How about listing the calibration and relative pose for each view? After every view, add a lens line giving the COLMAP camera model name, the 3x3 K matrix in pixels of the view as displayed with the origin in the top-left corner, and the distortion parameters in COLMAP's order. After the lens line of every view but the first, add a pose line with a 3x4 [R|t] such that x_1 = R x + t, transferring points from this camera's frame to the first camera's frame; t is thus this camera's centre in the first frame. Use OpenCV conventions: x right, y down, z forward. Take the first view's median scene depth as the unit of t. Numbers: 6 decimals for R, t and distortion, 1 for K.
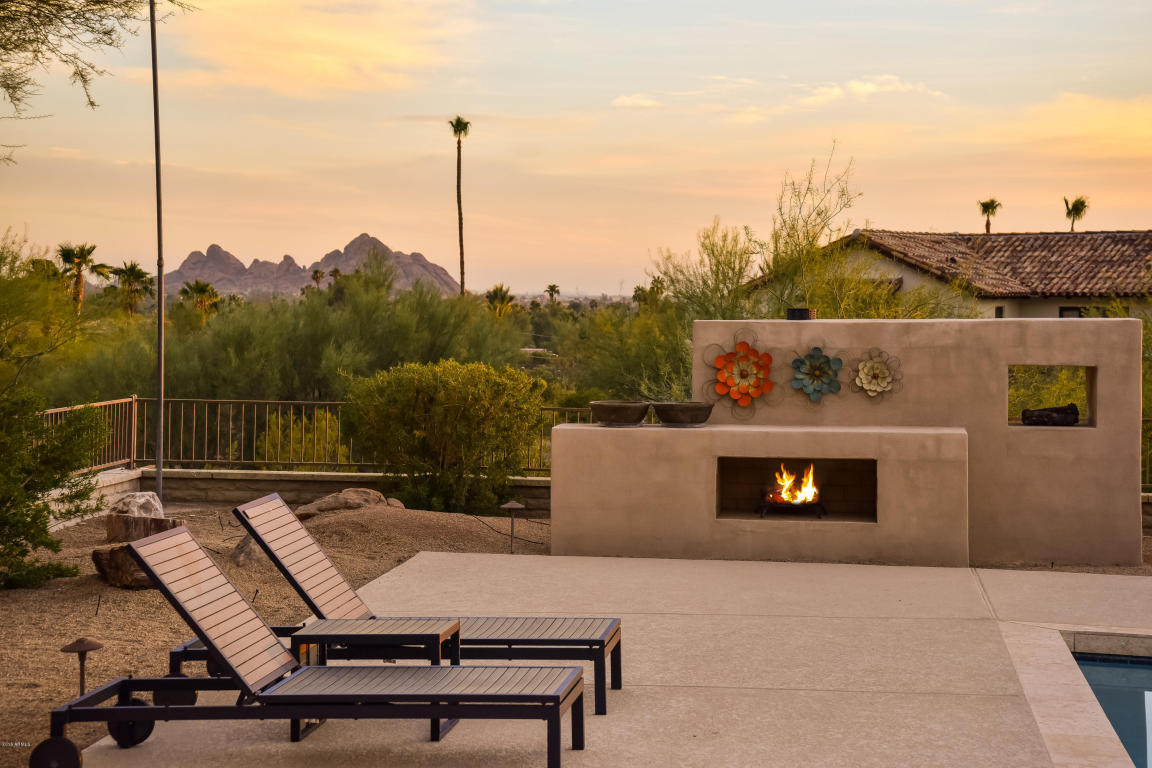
lens RADIAL K [[2272.9, 0, 584.3], [0, 2272.9, 407.6], [0, 0, 1]] dist [0.620285, 0.000000]
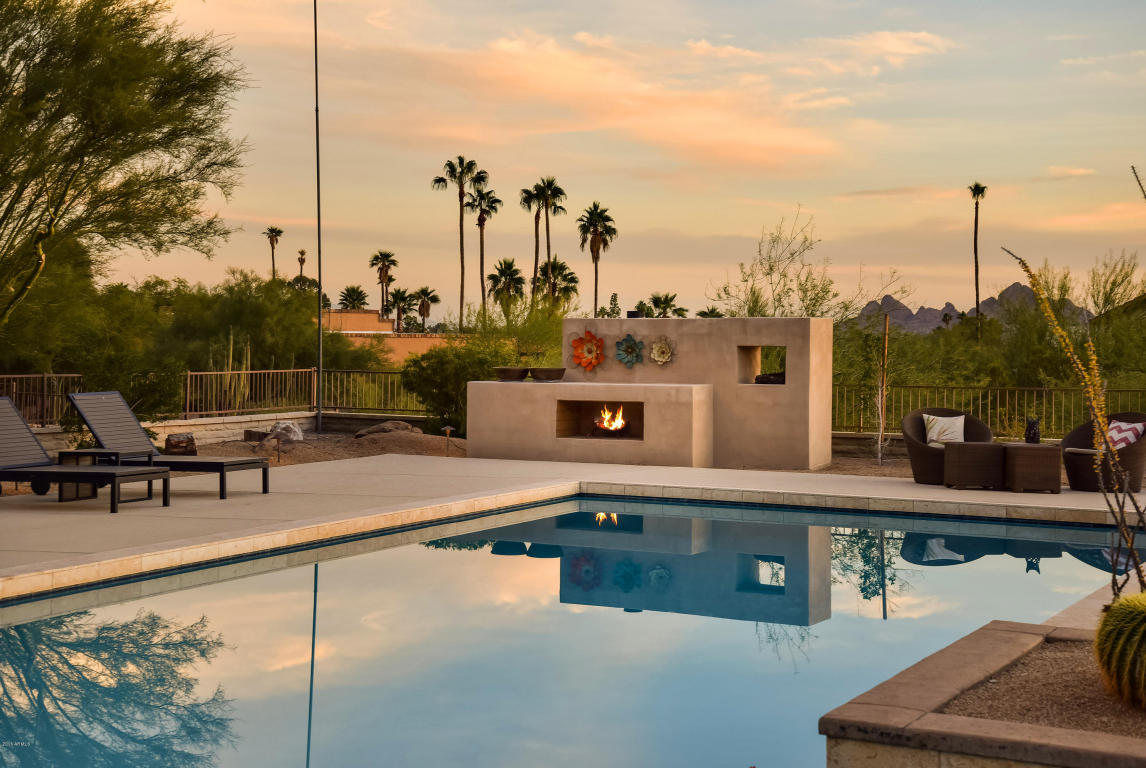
lens RADIAL K [[1905.9, 0, 571.9], [0, 1905.9, 385.1], [0, 0, 1]] dist [0.422139, 0.000000]
pose [[0.949329, 0.009910, -0.314129, 0.485653], [-0.017296, 0.999635, -0.020734, 0.038218], [0.313809, 0.025116, 0.949154, -0.294441]]
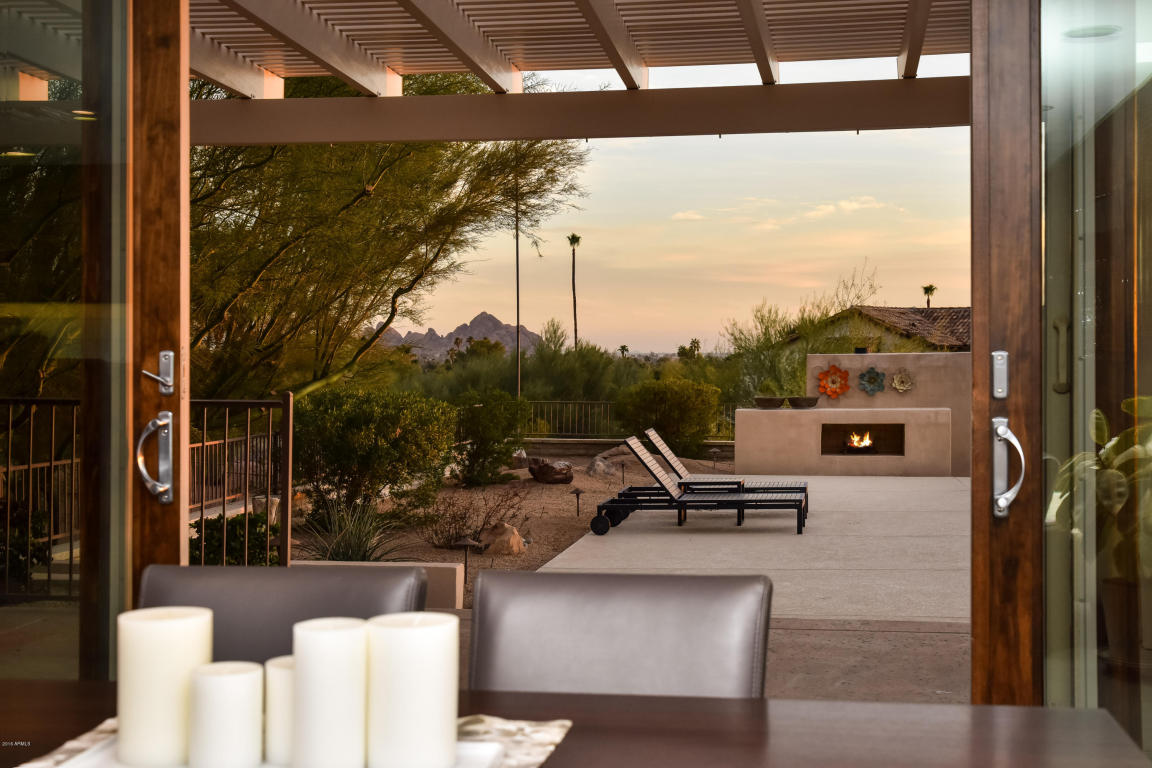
lens RADIAL K [[1607.9, 0, 575.9], [0, 1607.9, 438.5], [0, 0, 1]] dist [0.184378, 0.000000]
pose [[0.999205, -0.008529, -0.038947, -0.095853], [0.008670, 0.999956, 0.003455, 0.026931], [0.038916, -0.003790, 0.999235, -0.380237]]
